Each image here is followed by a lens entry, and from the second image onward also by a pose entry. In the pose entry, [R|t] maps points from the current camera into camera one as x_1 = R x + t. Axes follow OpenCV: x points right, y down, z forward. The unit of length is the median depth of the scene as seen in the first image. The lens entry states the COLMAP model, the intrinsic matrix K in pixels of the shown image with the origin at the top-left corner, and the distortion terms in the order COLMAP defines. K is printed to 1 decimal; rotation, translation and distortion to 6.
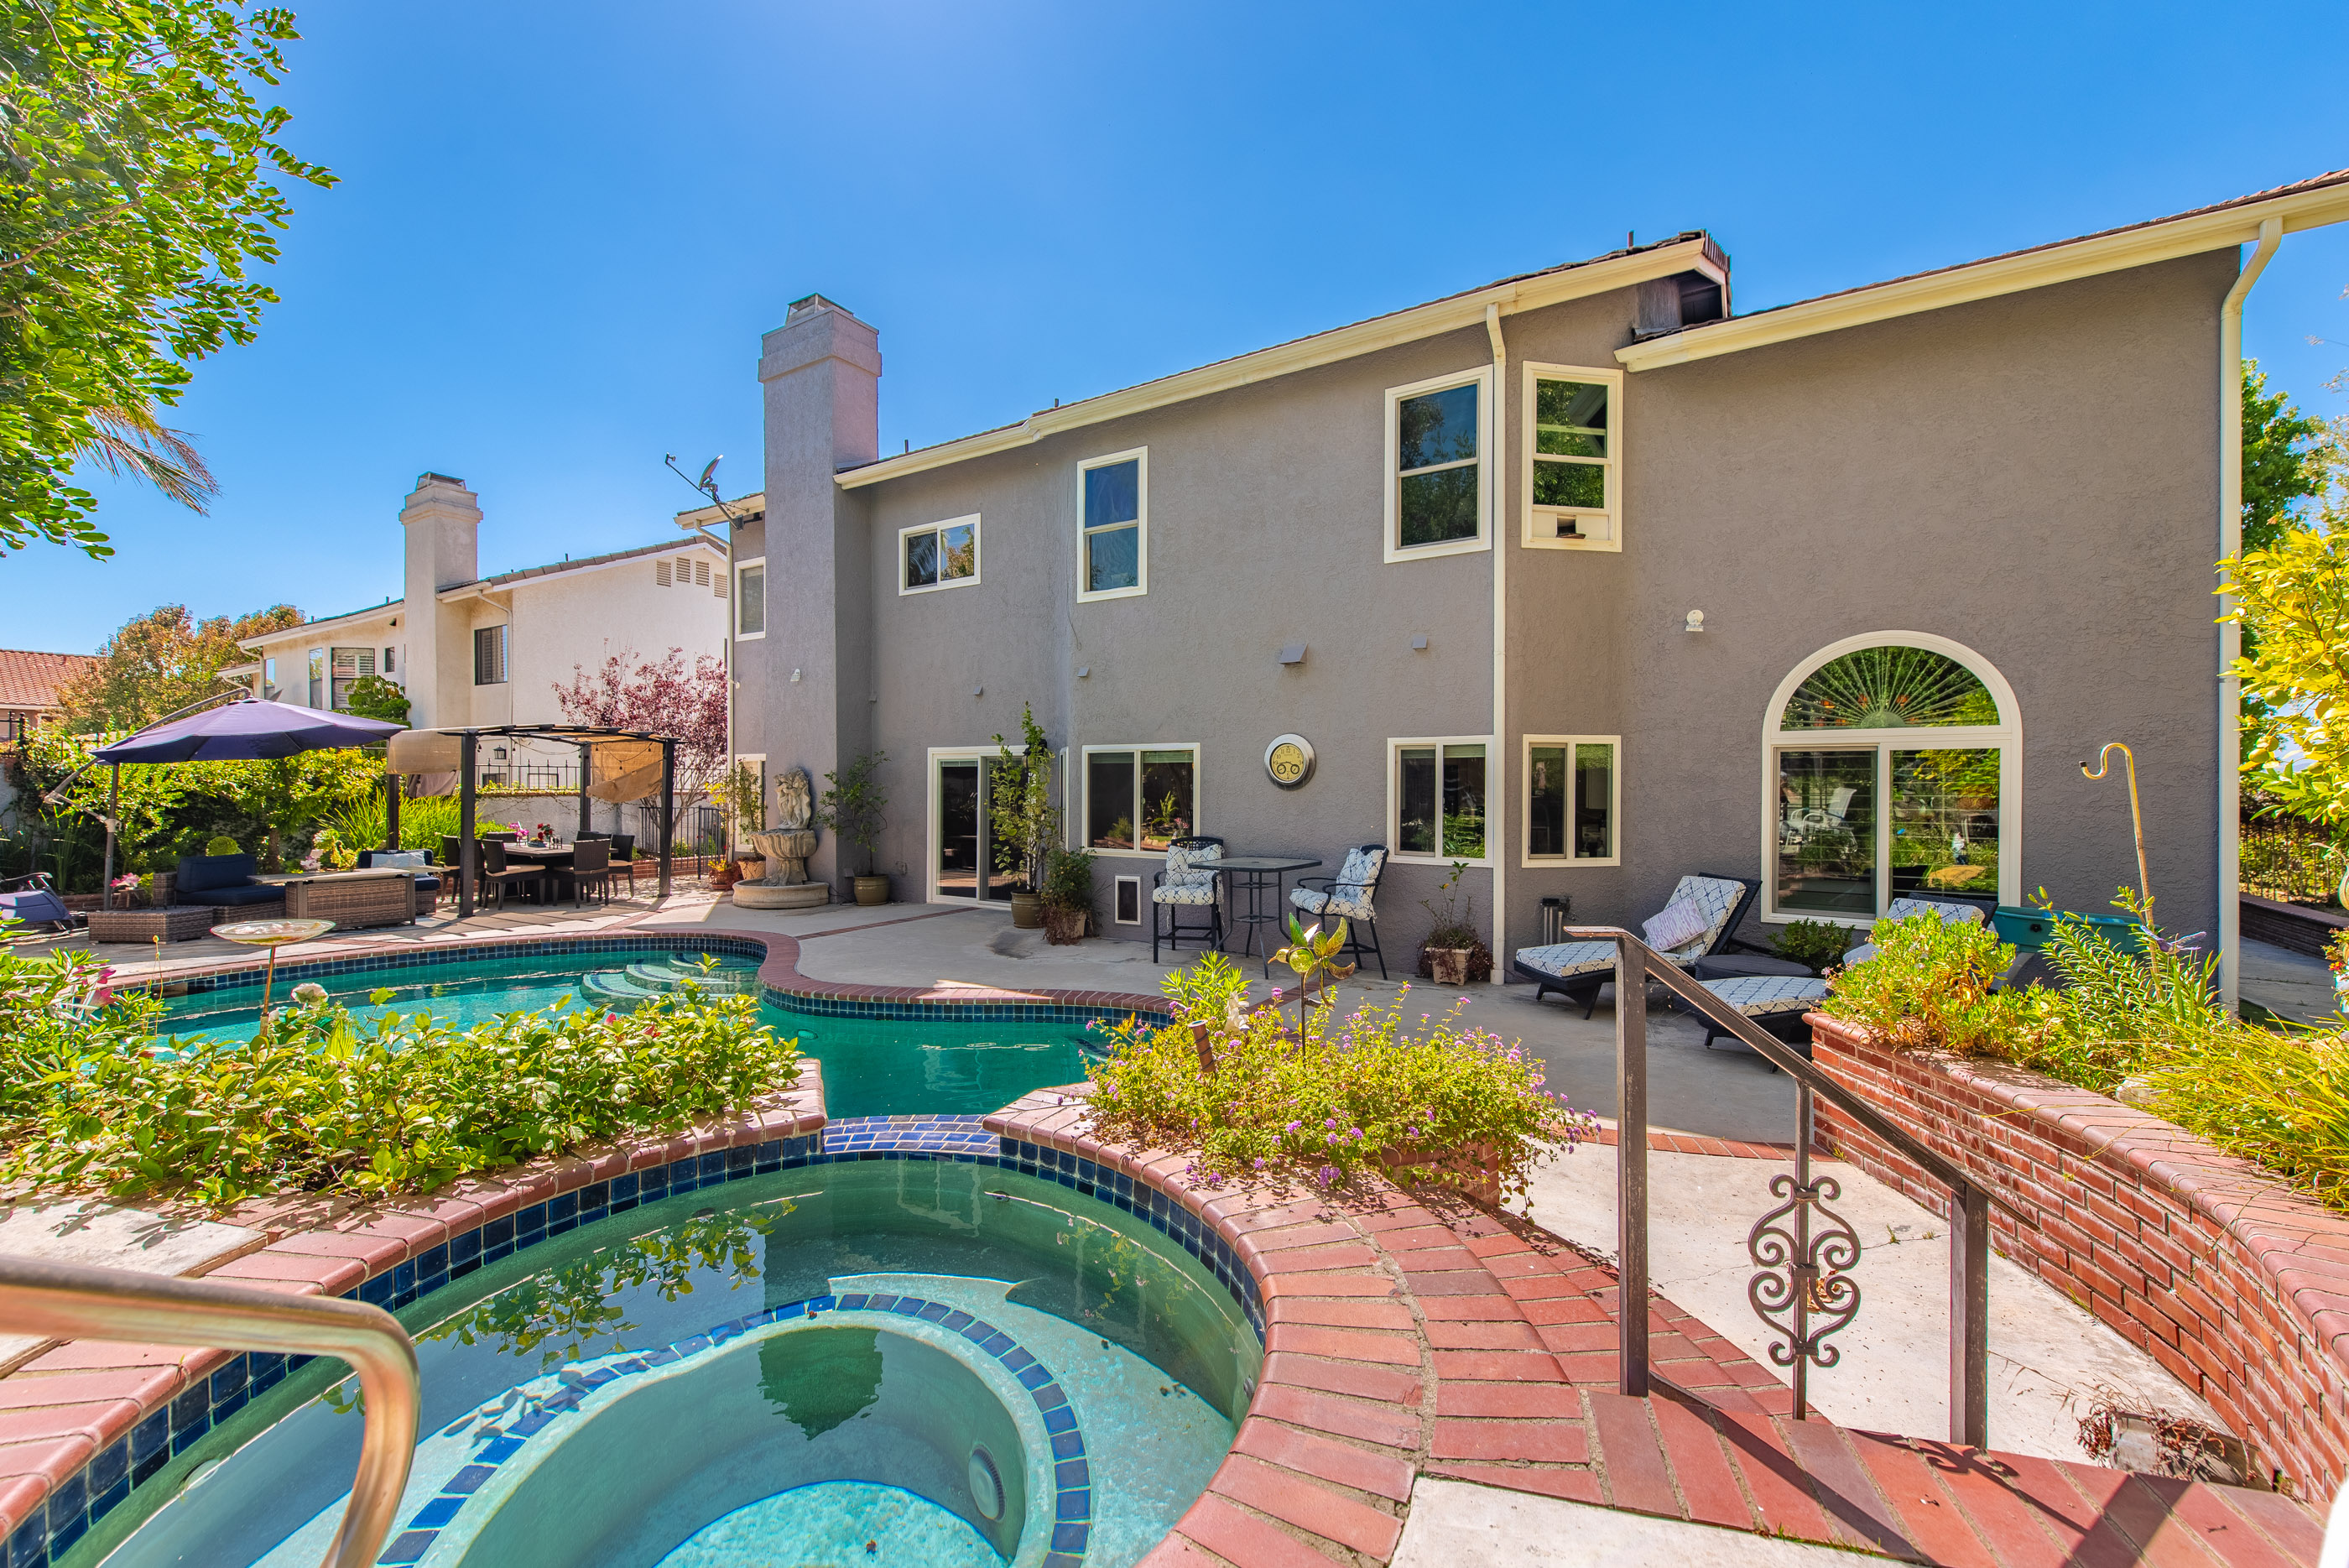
lens RADIAL K [[933.9, 0, 1194.9], [0, 933.9, 792.8], [0, 0, 1]] dist [0.012447, -0.004357]
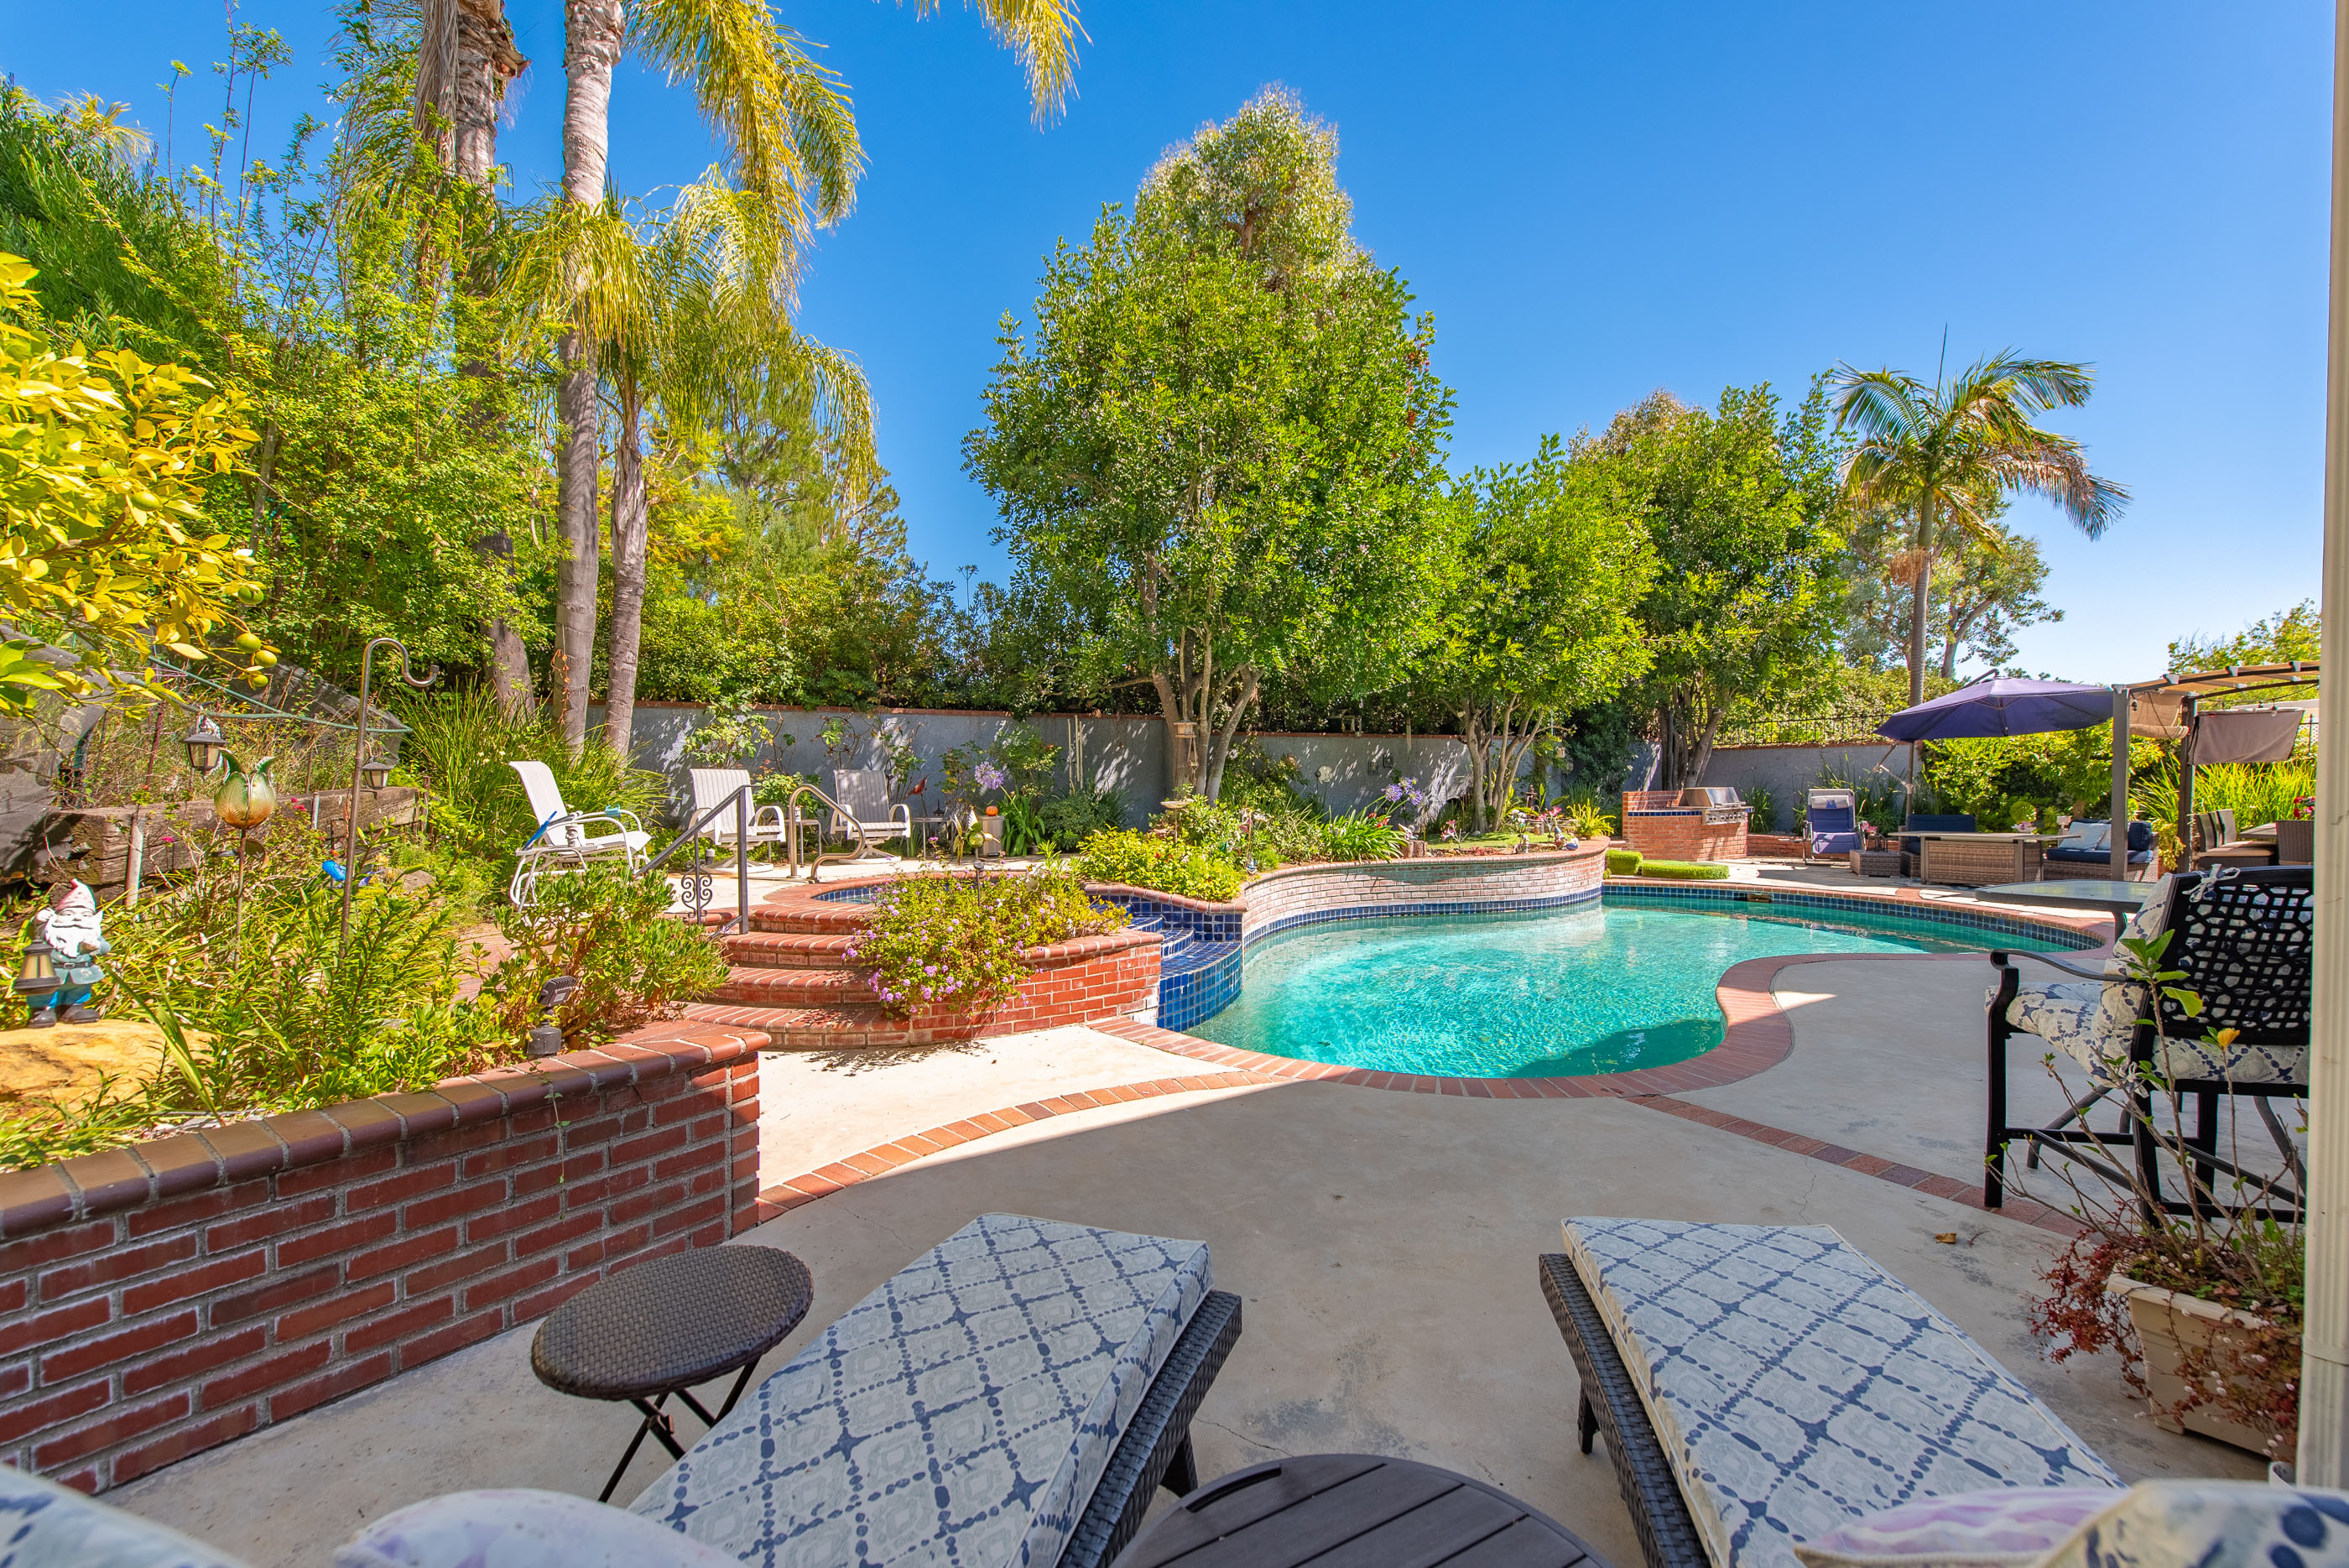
lens RADIAL K [[933.9, 0, 1181.1], [0, 933.9, 813.6], [0, 0, 1]] dist [0.012447, -0.004357]
pose [[-0.439630, 0.029221, -0.897704, 0.503111], [0.003222, 0.999516, 0.030957, 0.027937], [0.898173, 0.010717, -0.439511, 0.724992]]
